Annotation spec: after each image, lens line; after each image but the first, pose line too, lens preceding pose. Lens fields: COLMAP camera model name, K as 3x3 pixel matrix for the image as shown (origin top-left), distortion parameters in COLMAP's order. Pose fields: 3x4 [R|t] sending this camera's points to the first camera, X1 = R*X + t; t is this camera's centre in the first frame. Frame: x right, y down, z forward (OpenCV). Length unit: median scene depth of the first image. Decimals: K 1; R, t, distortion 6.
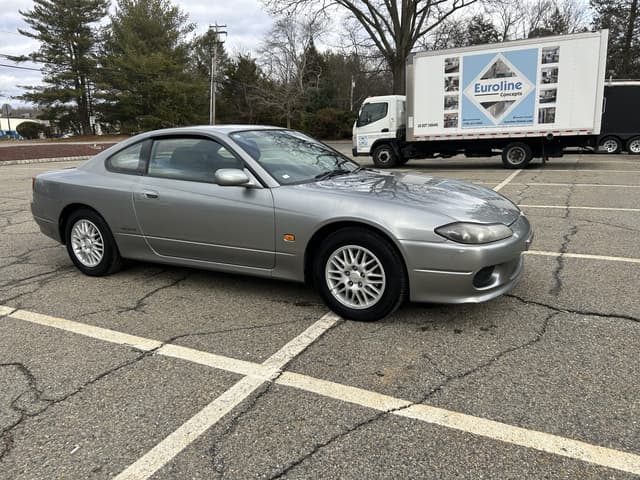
lens RADIAL K [[482.1, 0, 324.0], [0, 482.1, 242.0], [0, 0, 1]] dist [0.050564, -0.056259]
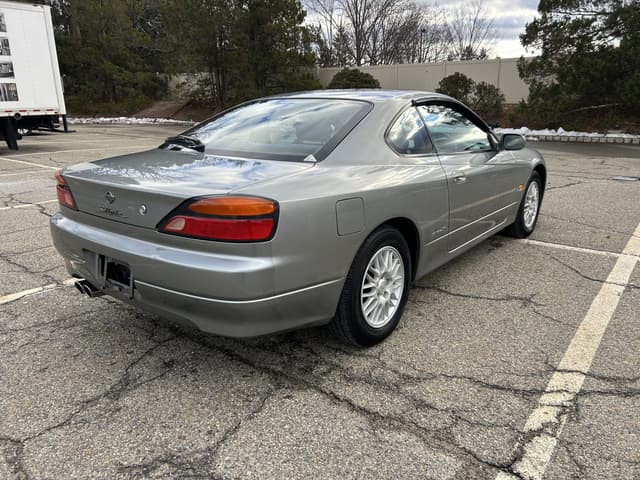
lens RADIAL K [[482.1, 0, 325.3], [0, 482.1, 238.7], [0, 0, 1]] dist [0.050564, -0.056259]
pose [[0.170379, -0.241917, 0.955221, -0.338309], [0.219487, 0.954358, 0.202549, -0.060135], [-0.960623, 0.175148, 0.215700, 0.304982]]
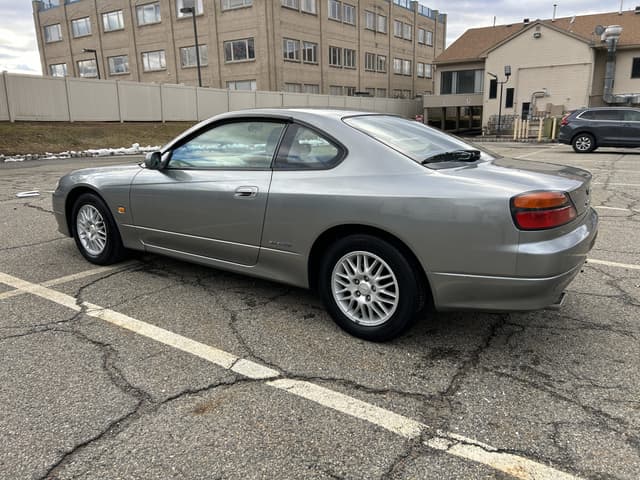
lens RADIAL K [[482.1, 0, 317.6], [0, 482.1, 230.3], [0, 0, 1]] dist [0.050564, -0.056259]
pose [[-0.993375, -0.001256, 0.114909, -0.103927], [0.048247, 0.902984, 0.426957, -0.134821], [-0.104298, 0.429673, -0.896941, 0.609811]]
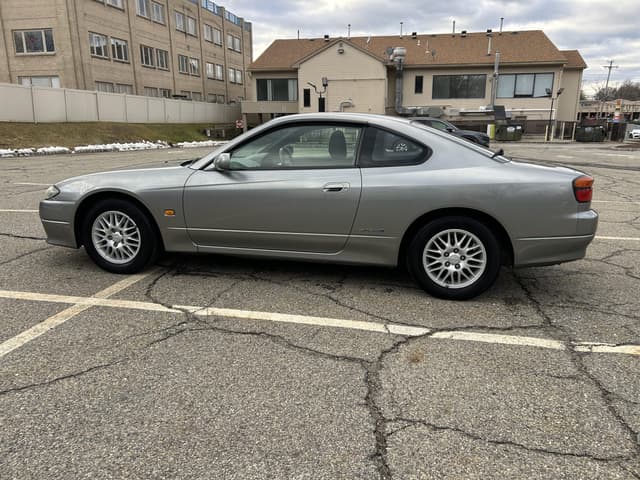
lens RADIAL K [[482.1, 0, 321.6], [0, 482.1, 236.2], [0, 0, 1]] dist [0.050564, -0.056259]
pose [[-0.958273, 0.073139, -0.276339, 0.037424], [-0.054355, 0.902453, 0.427345, -0.141693], [0.280639, 0.424533, -0.860821, 0.632160]]
